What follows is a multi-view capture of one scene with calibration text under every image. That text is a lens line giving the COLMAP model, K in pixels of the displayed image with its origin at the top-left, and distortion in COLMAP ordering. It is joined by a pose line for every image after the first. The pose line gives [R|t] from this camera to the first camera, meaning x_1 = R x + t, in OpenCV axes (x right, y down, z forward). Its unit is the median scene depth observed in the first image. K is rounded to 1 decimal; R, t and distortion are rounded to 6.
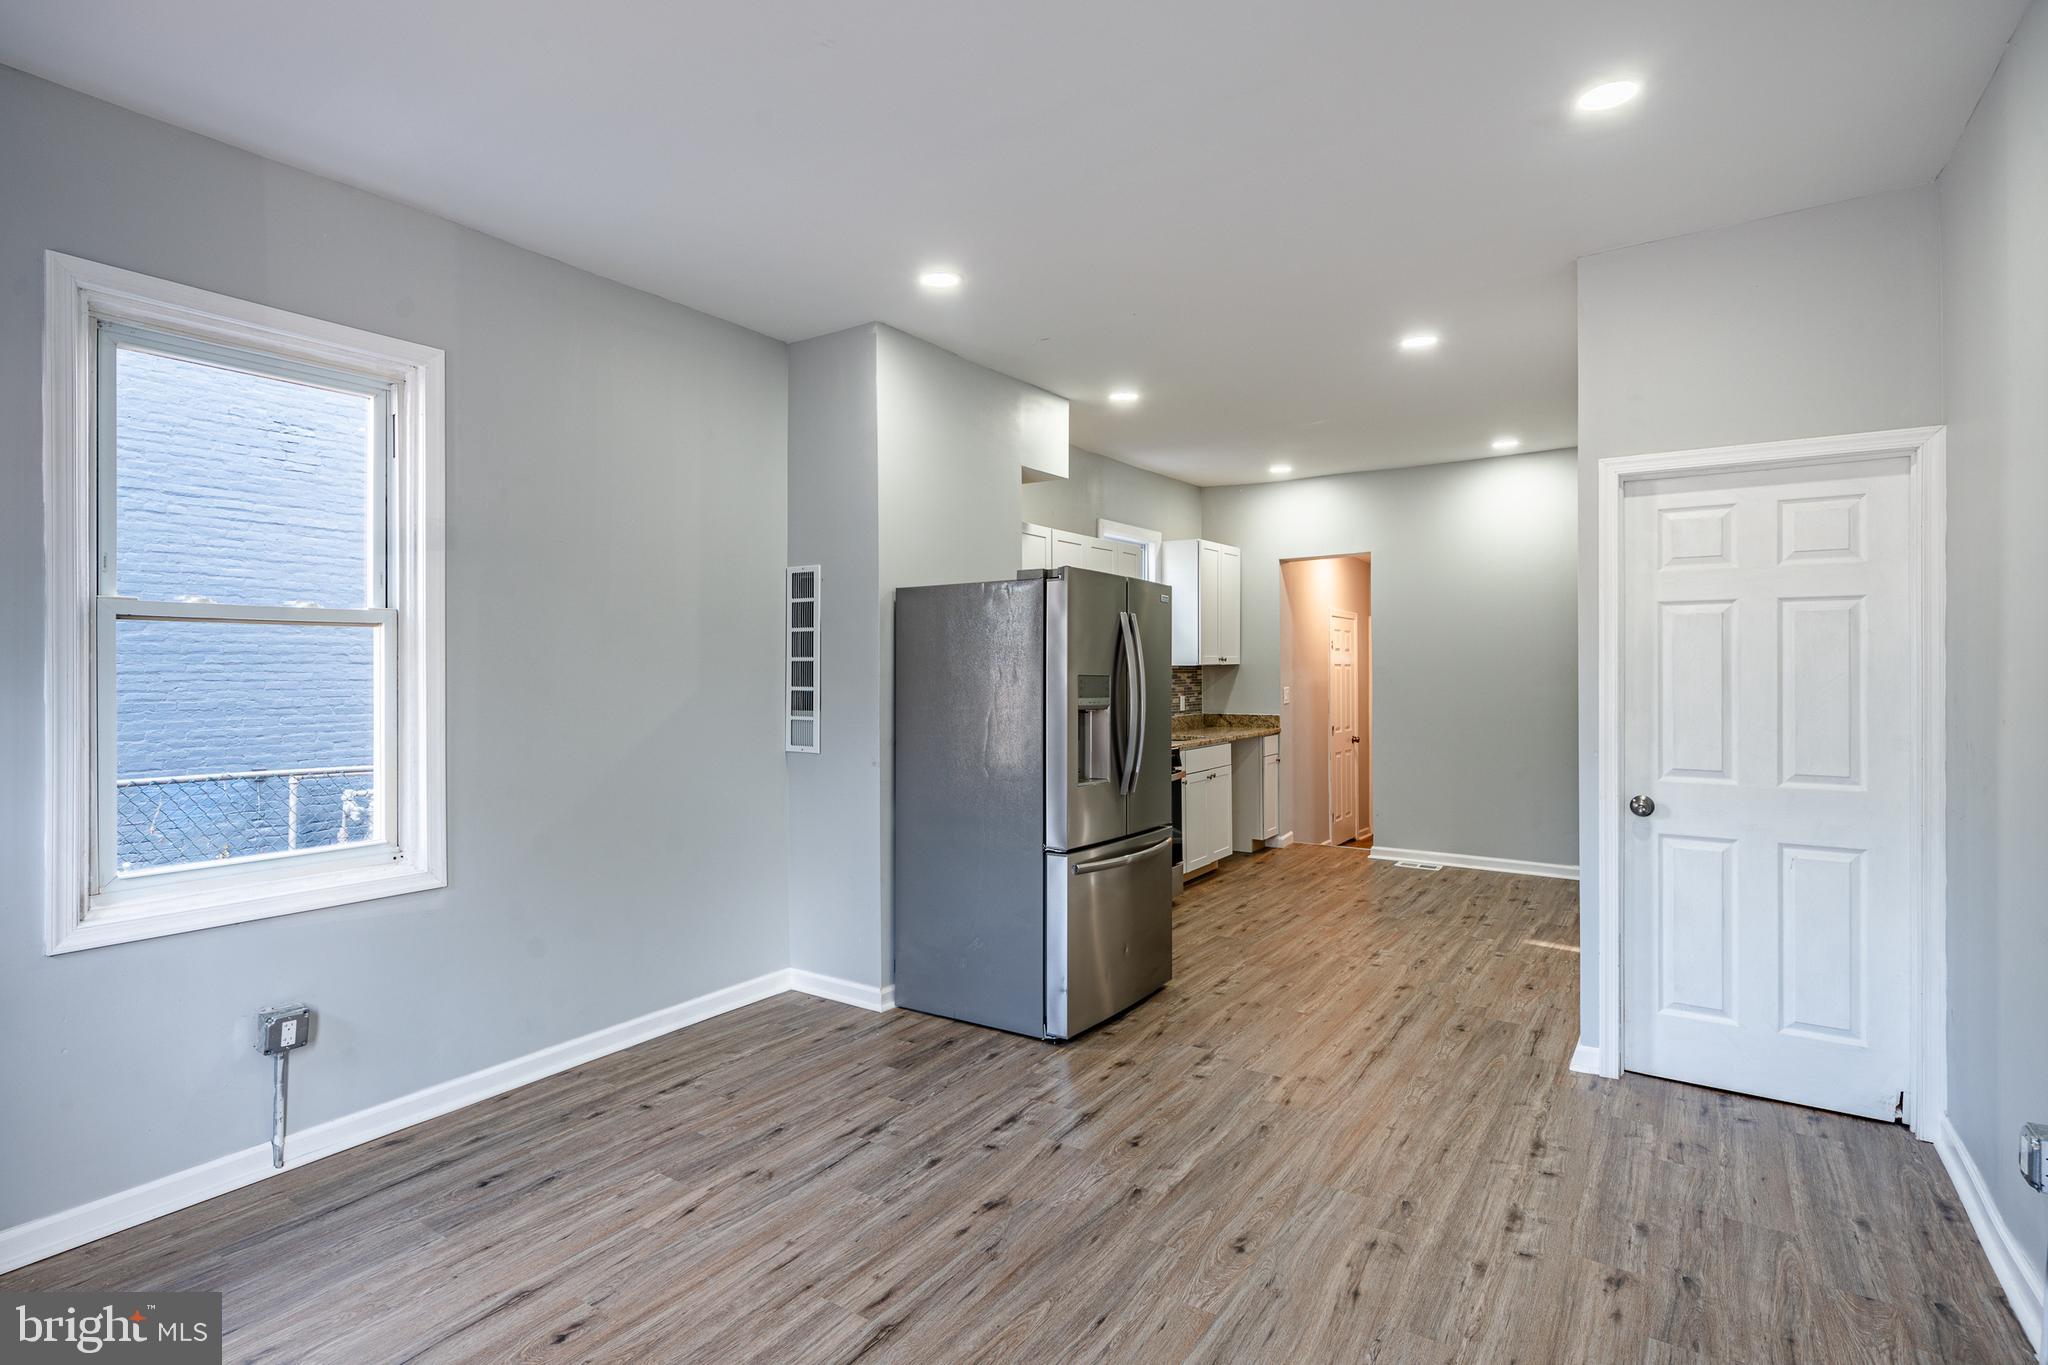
lens RADIAL K [[1004.0, 0, 1011.5], [0, 1004.0, 664.9], [0, 0, 1]] dist [0.000088, 0.001406]
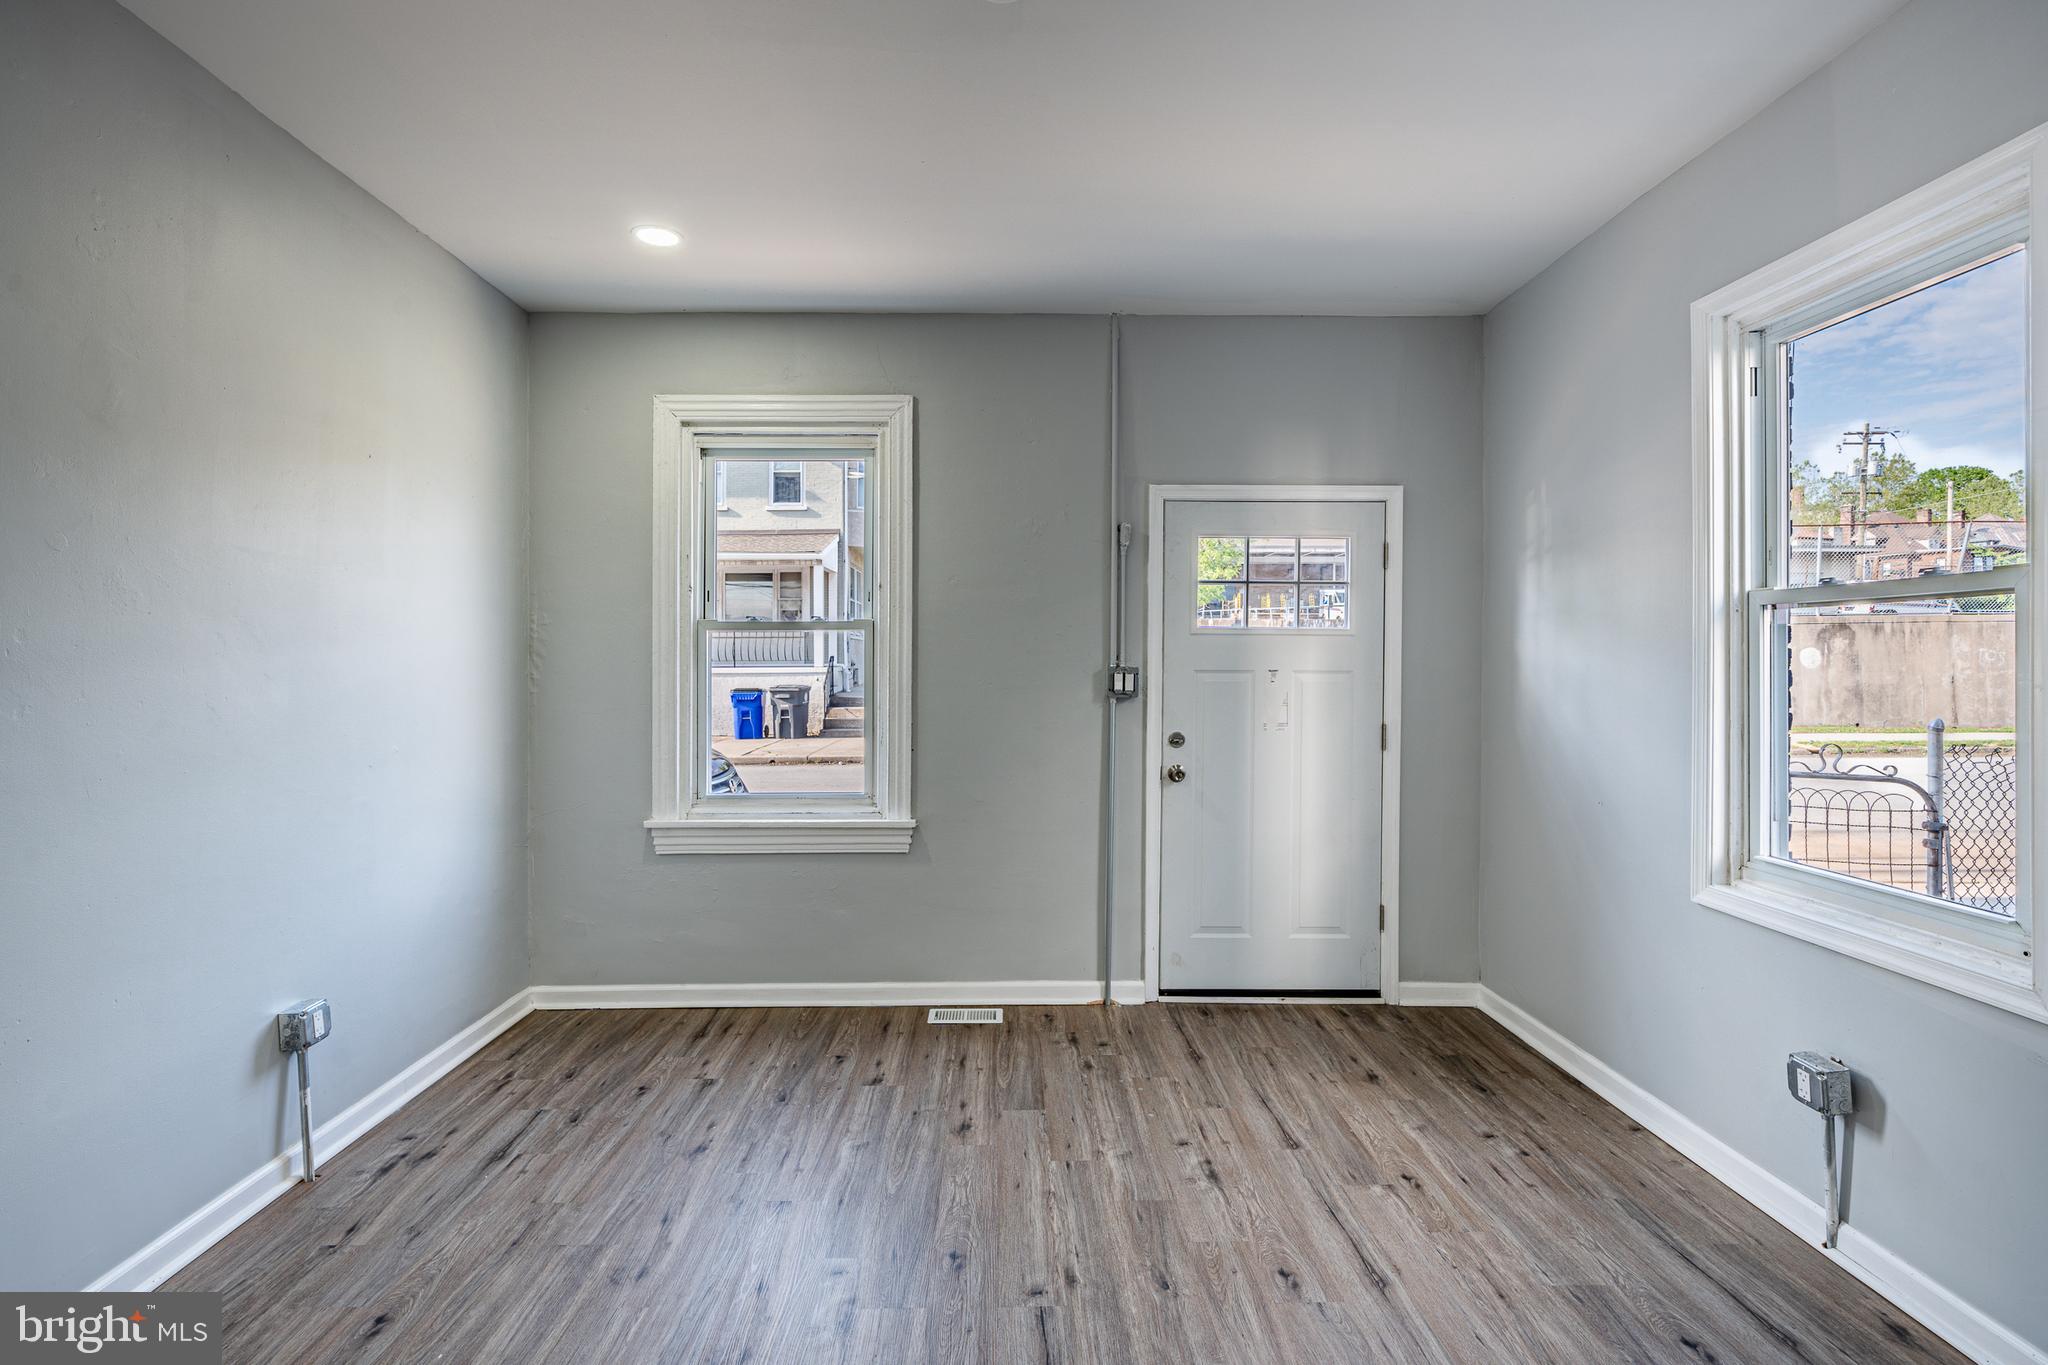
lens RADIAL K [[953.4, 0, 1013.8], [0, 953.4, 665.9], [0, 0, 1]] dist [0.001098, 0.000035]
pose [[-0.813726, 0.008723, -0.581183, 0.256319], [0.009217, 0.999955, 0.002104, 0.000941], [0.581175, -0.003645, -0.813770, 1.099404]]
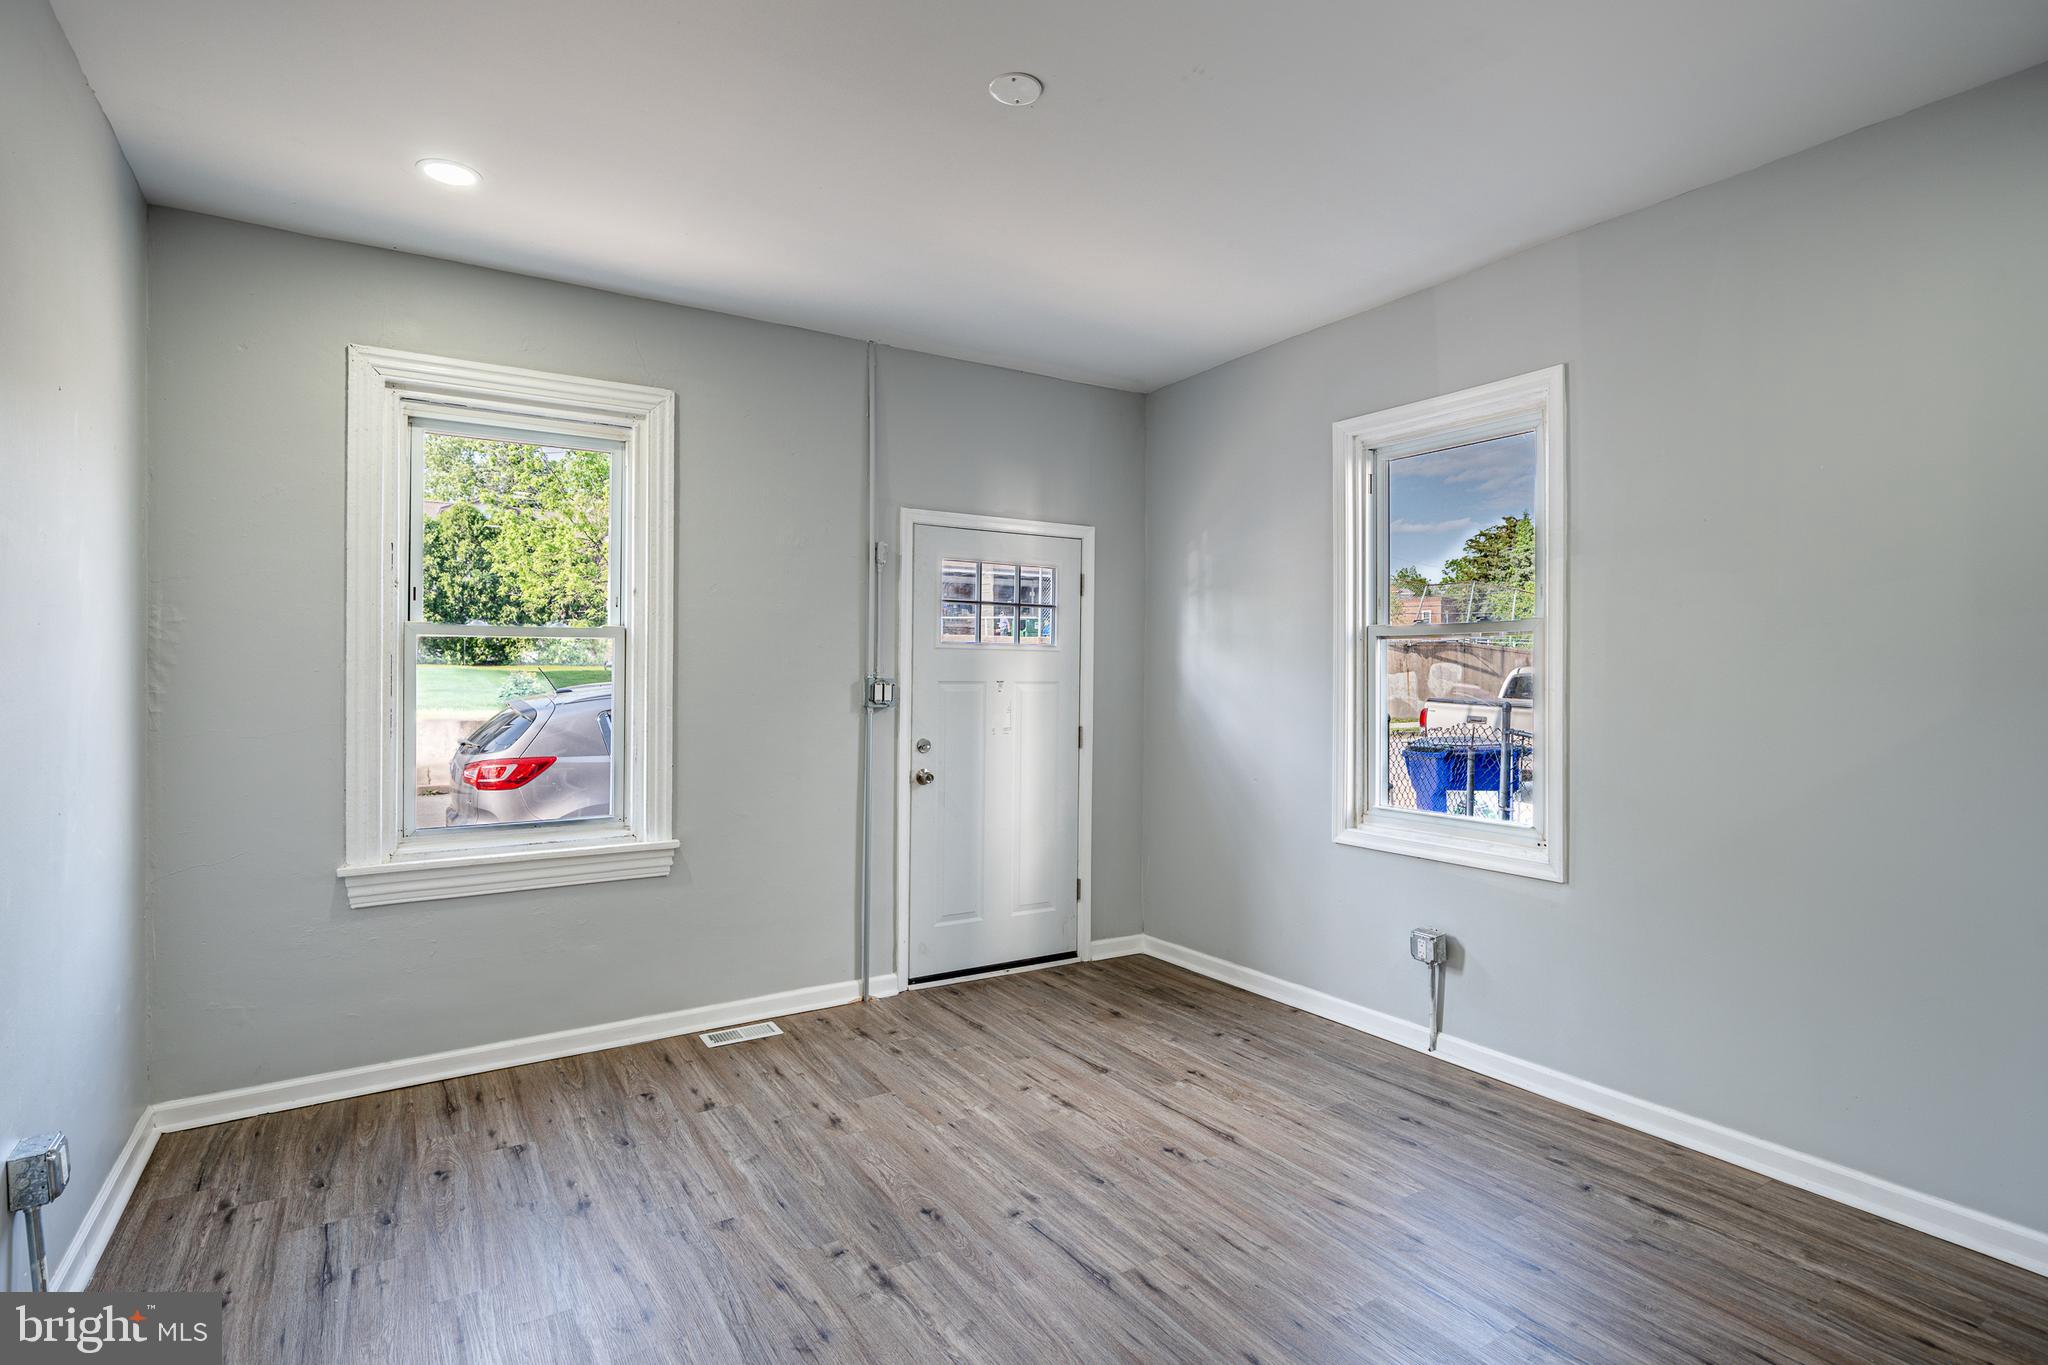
lens RADIAL K [[1004.0, 0, 1015.0], [0, 1004.0, 678.5], [0, 0, 1]] dist [0.000088, 0.001406]
pose [[-0.393522, 0.009741, -0.919264, 0.605785], [0.006703, 0.999948, 0.007727, -0.002581], [0.919291, -0.003121, -0.393567, 0.889514]]
